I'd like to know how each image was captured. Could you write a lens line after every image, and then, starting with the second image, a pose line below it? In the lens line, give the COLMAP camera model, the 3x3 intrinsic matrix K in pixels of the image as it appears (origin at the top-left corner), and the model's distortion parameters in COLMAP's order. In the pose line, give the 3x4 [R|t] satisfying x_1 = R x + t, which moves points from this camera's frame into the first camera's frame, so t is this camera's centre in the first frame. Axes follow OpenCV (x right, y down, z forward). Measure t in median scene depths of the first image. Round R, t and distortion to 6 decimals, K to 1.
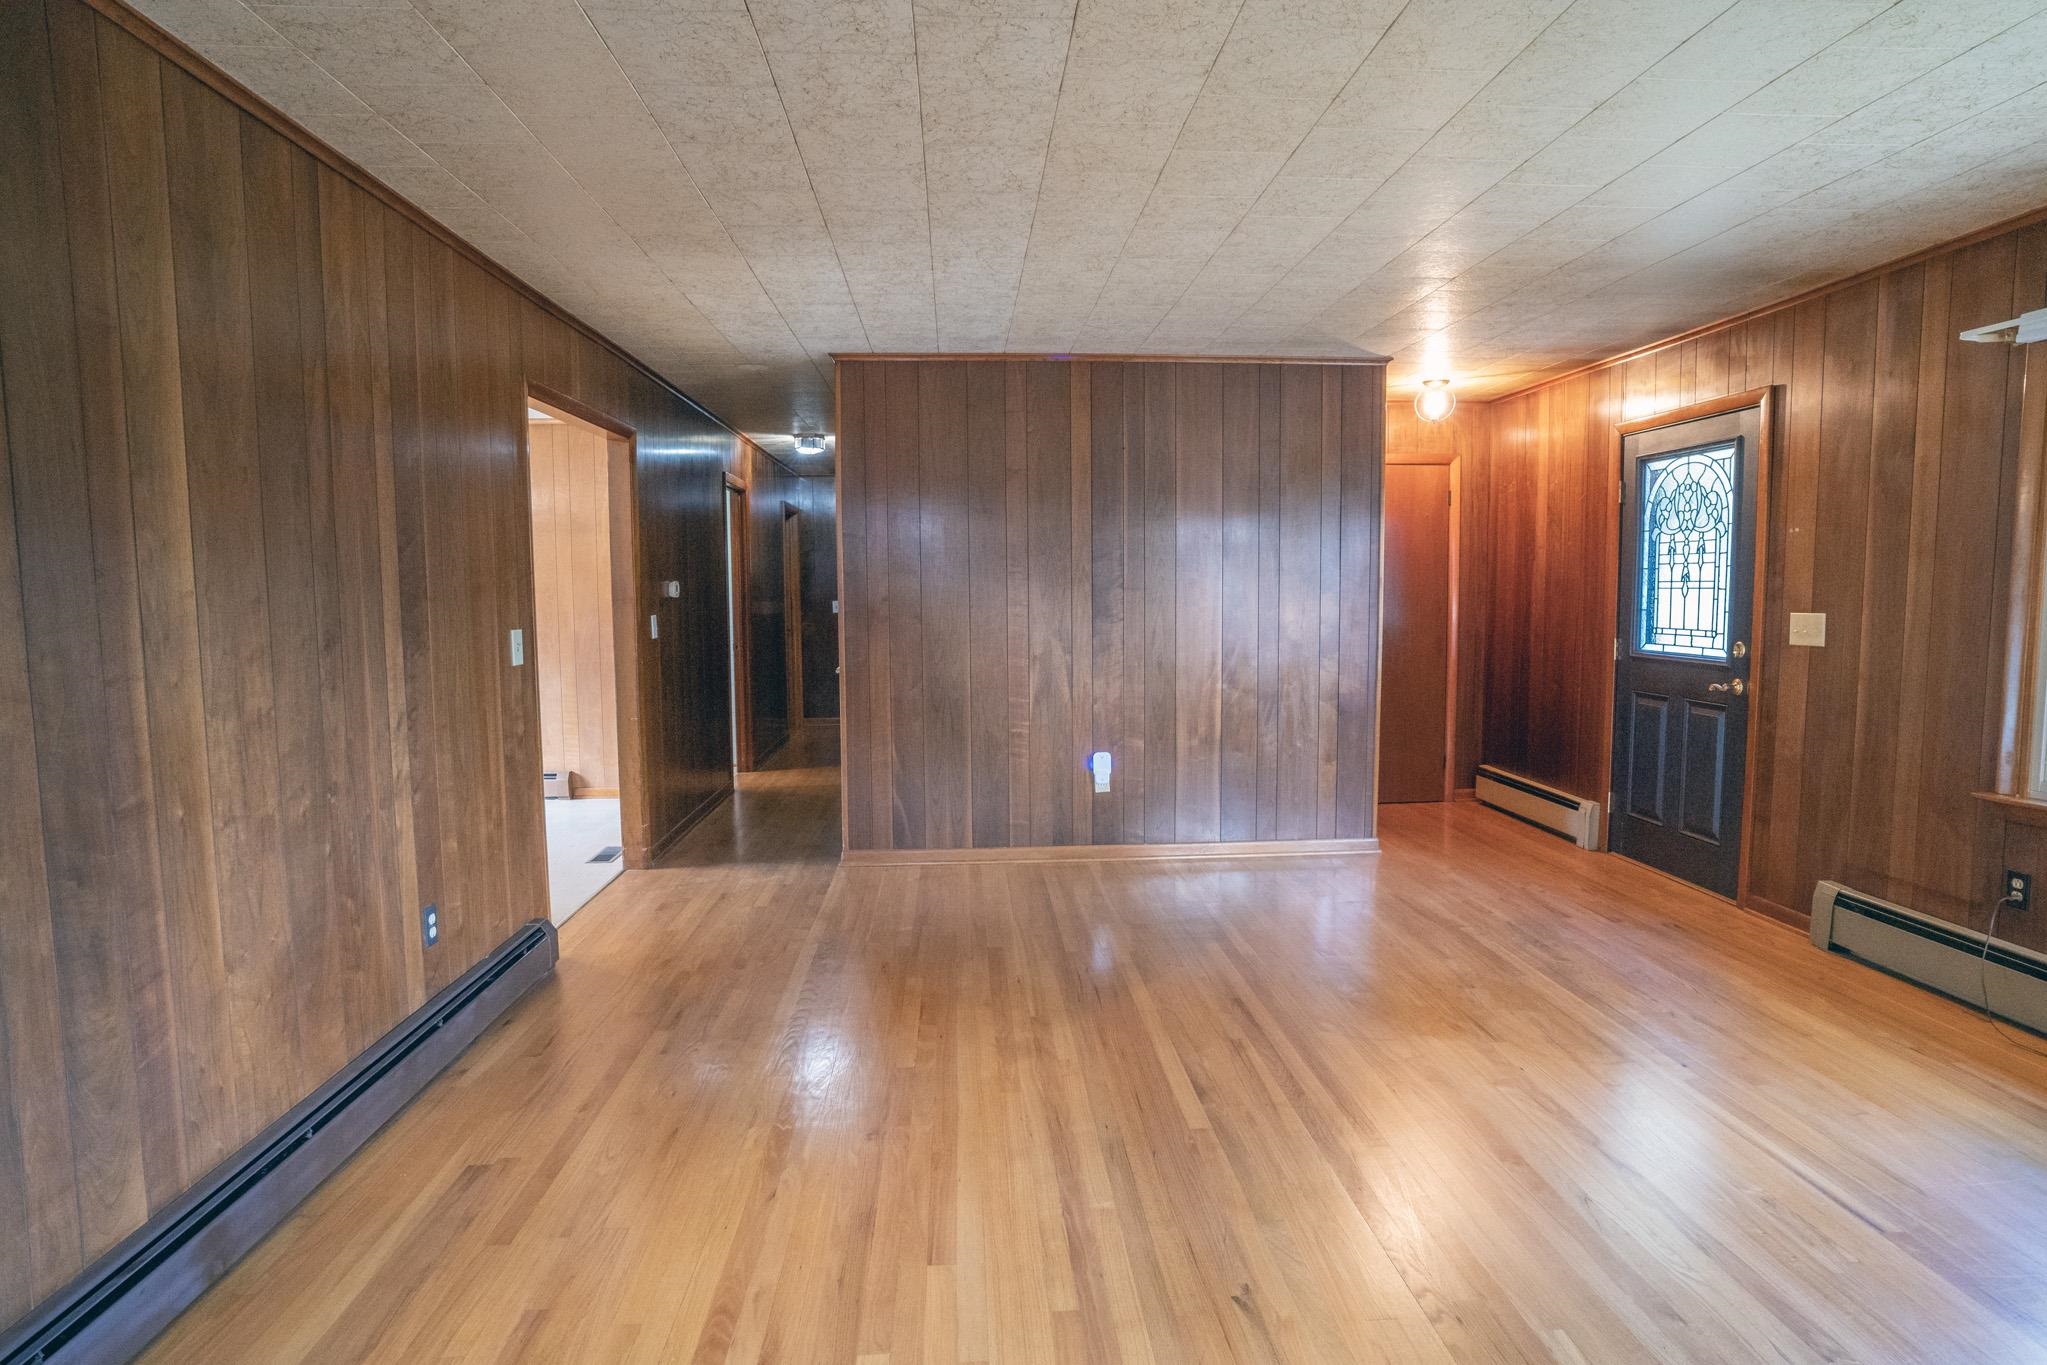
lens RADIAL K [[1104.2, 0, 1023.5], [0, 1104.2, 682.5], [0, 0, 1]] dist [-0.060265, 0.033666]
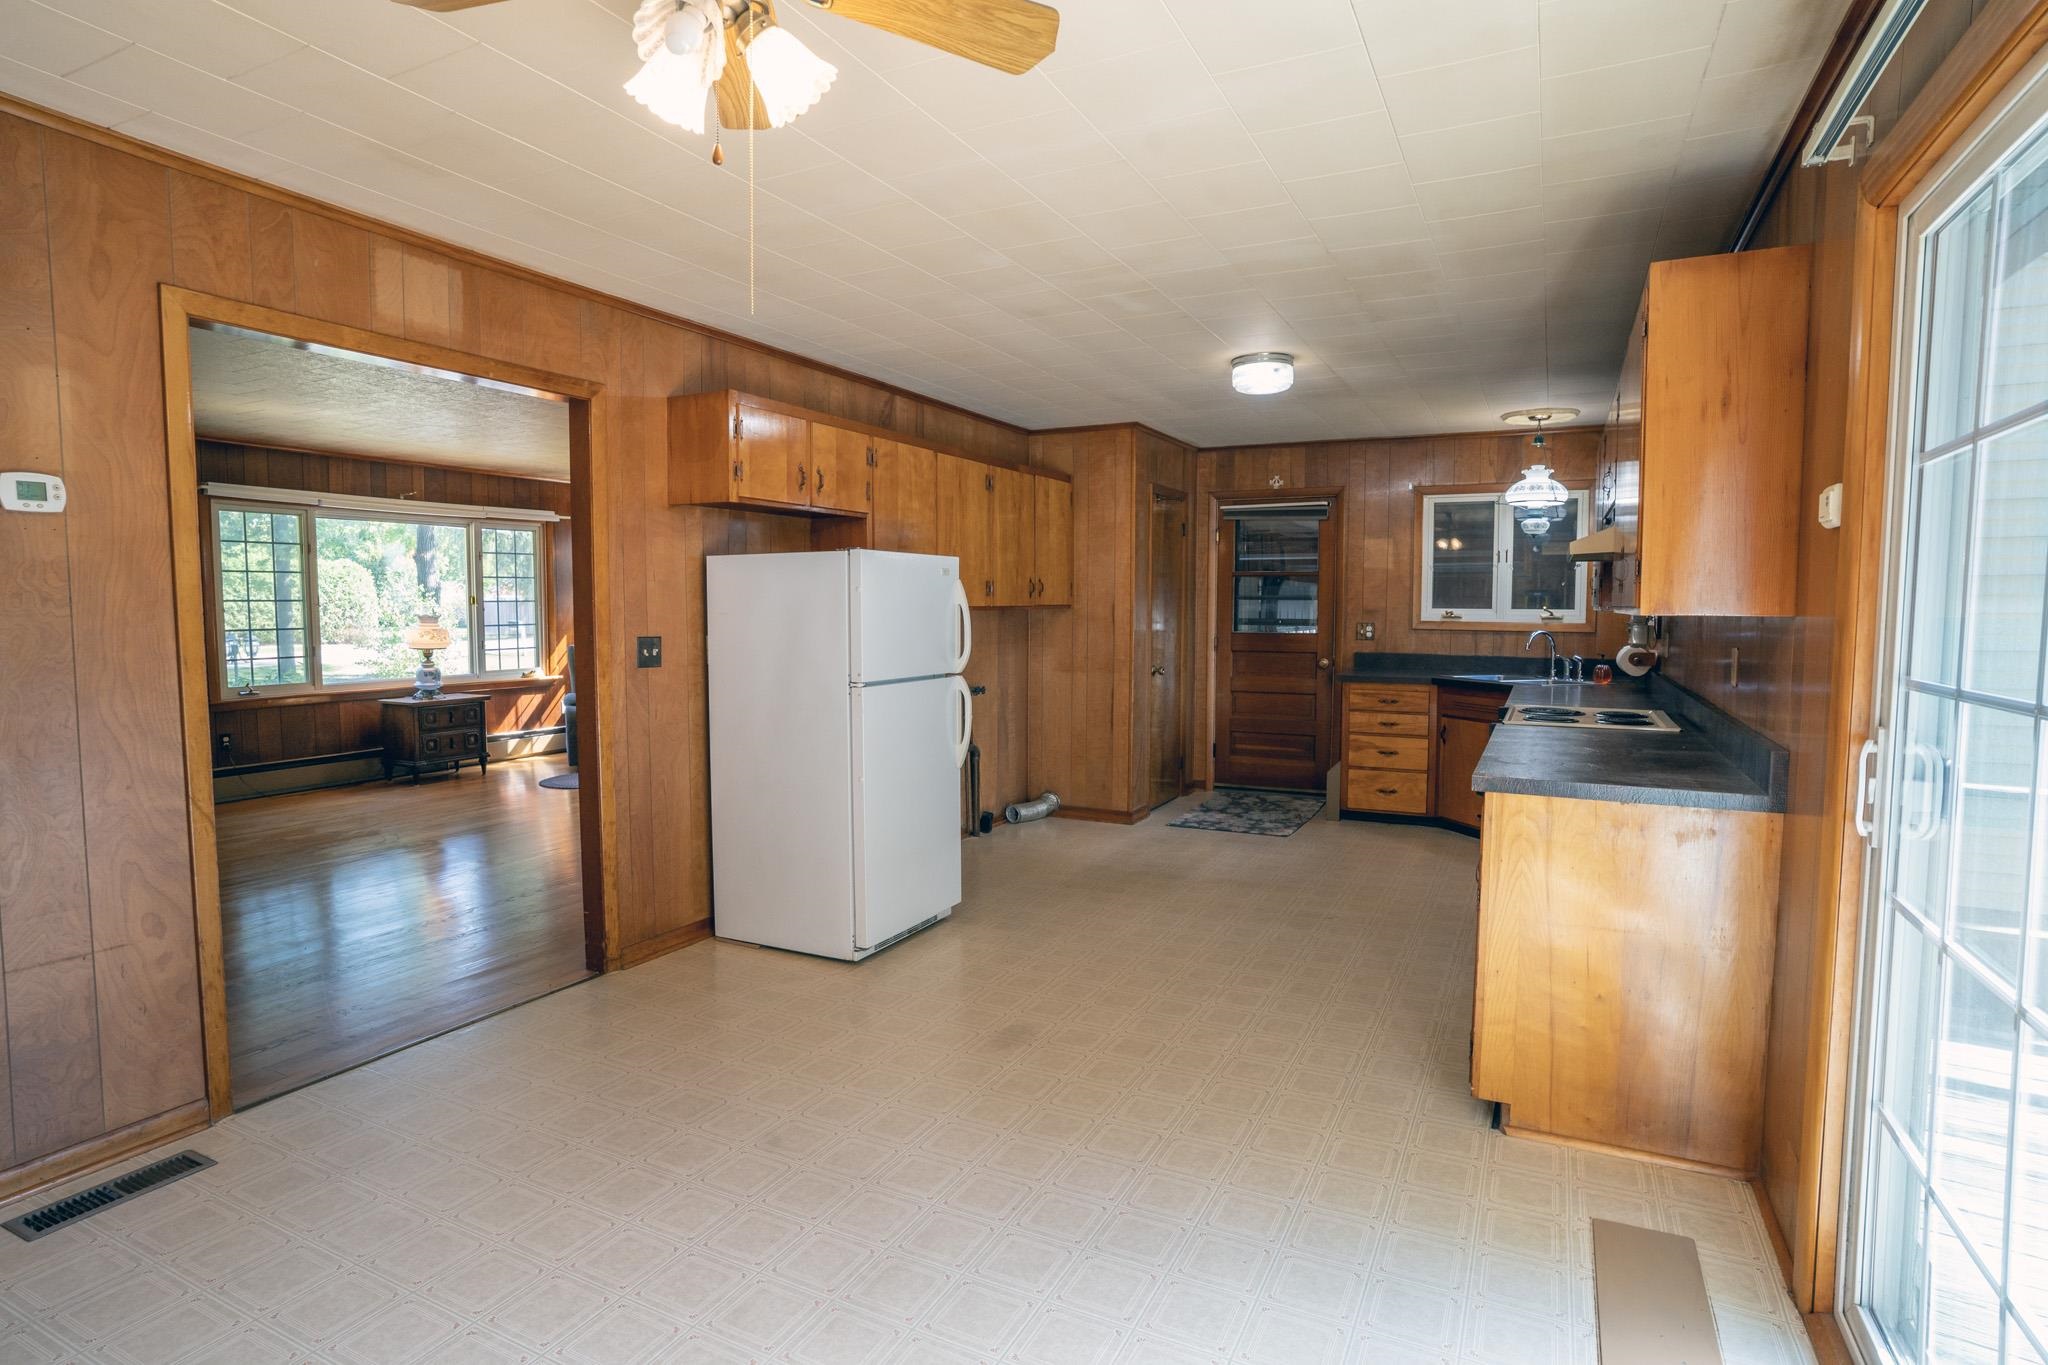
lens RADIAL K [[1063.8, 0, 1024.9], [0, 1063.8, 684.6], [0, 0, 1]] dist [-0.074623, 0.042900]
pose [[-0.860895, -0.029098, 0.507950, -1.117337], [0.050630, 0.988508, 0.142437, -0.102274], [-0.506257, 0.148341, -0.849528, 1.396476]]
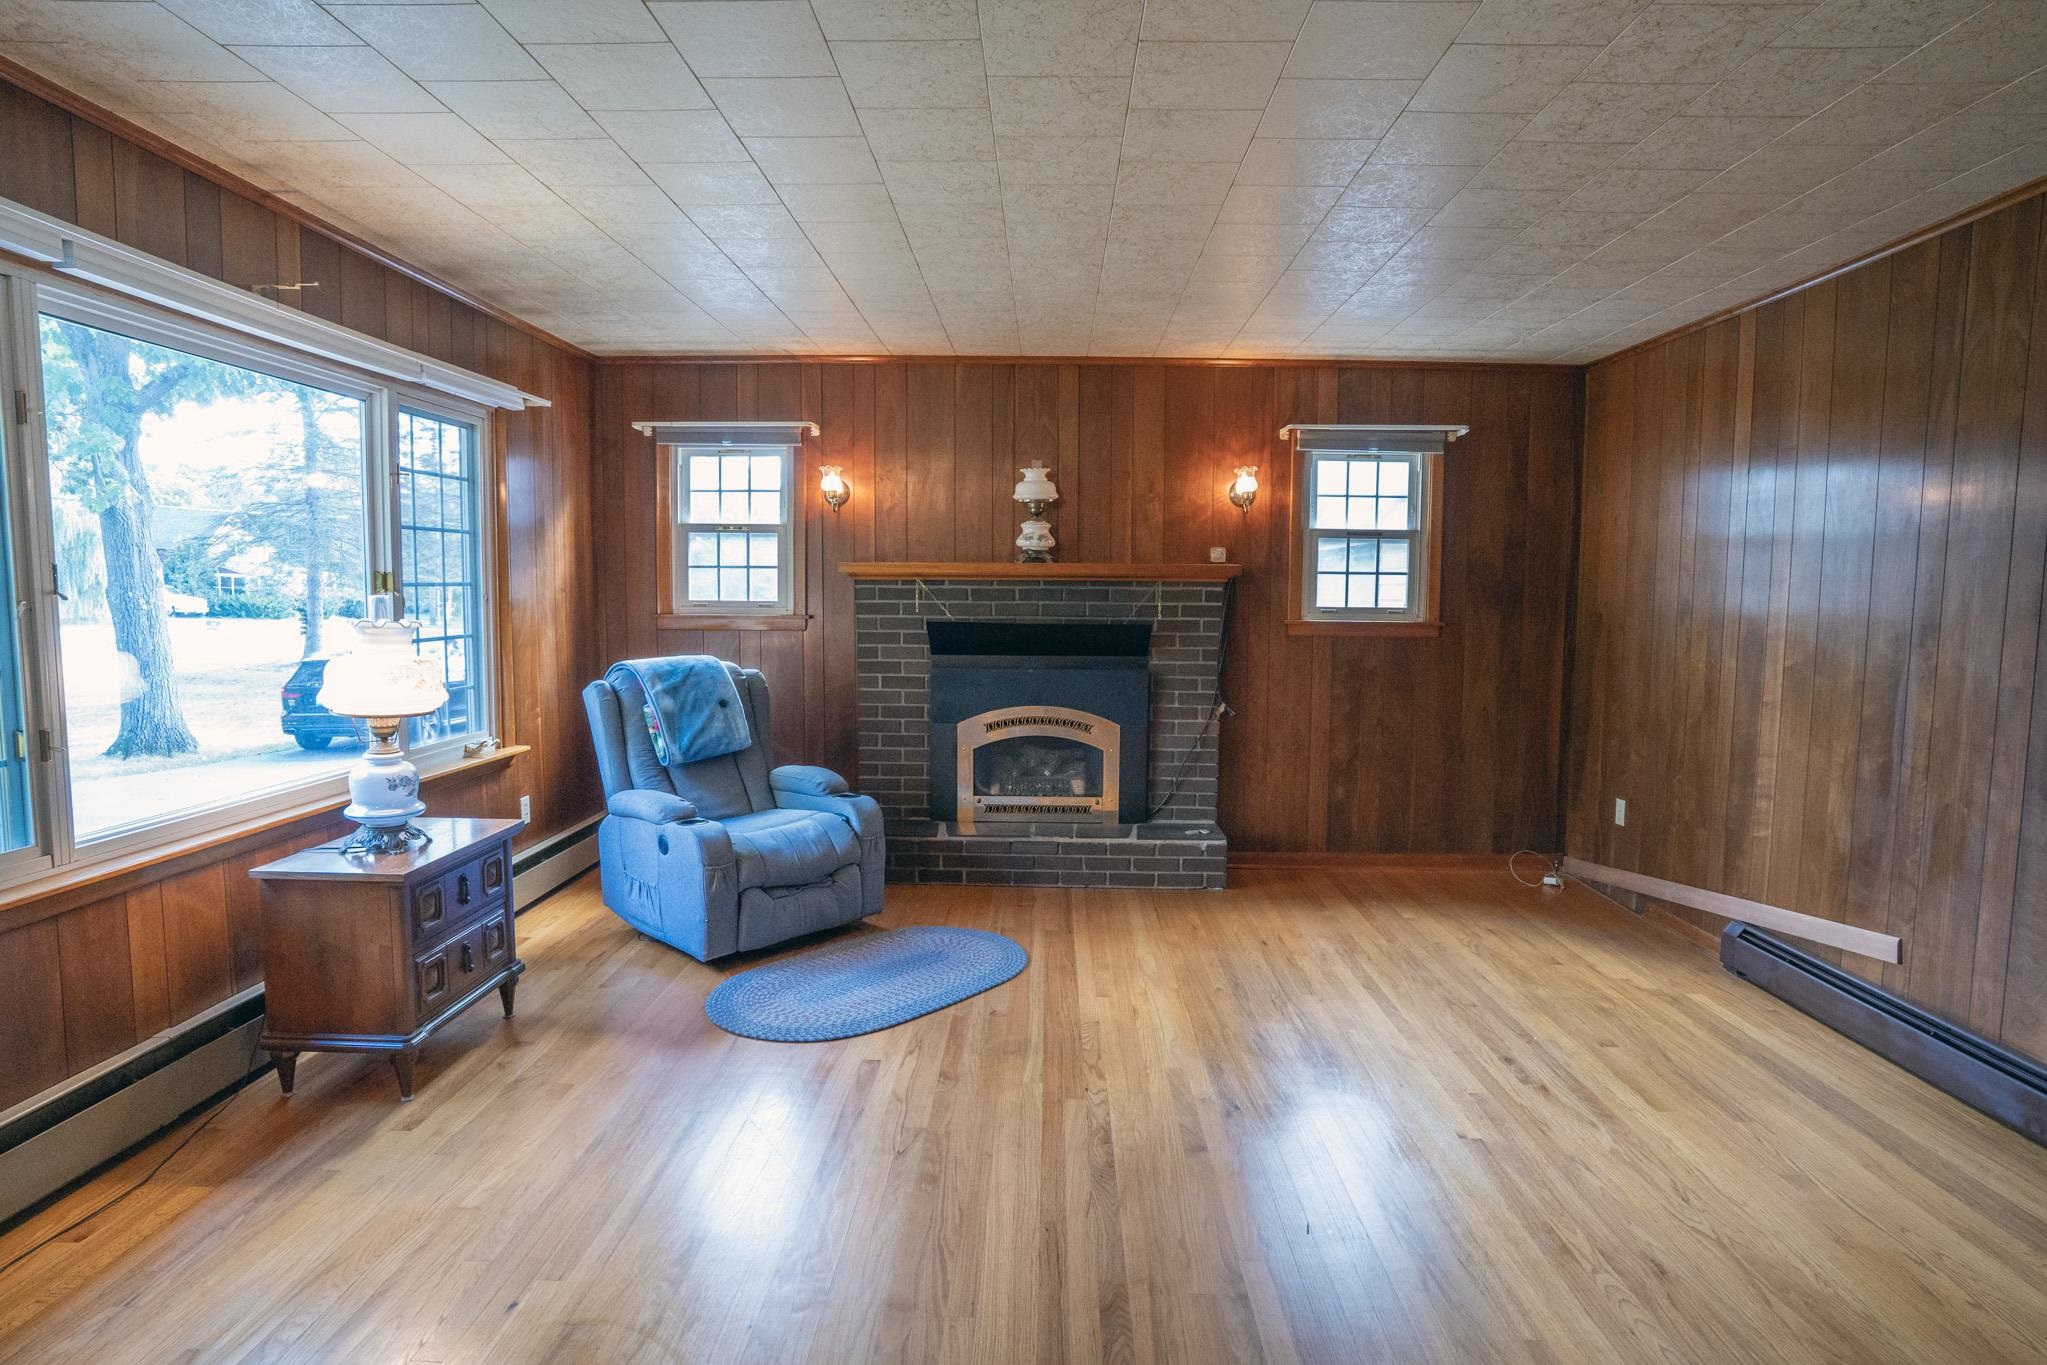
lens RADIAL K [[1104.2, 0, 1023.5], [0, 1104.2, 682.5], [0, 0, 1]] dist [-0.060265, 0.033666]
pose [[-0.996266, -0.007629, 0.085997, 0.157670], [0.007036, 0.985600, 0.168946, -0.092482], [-0.086048, 0.168921, -0.981866, 1.034260]]
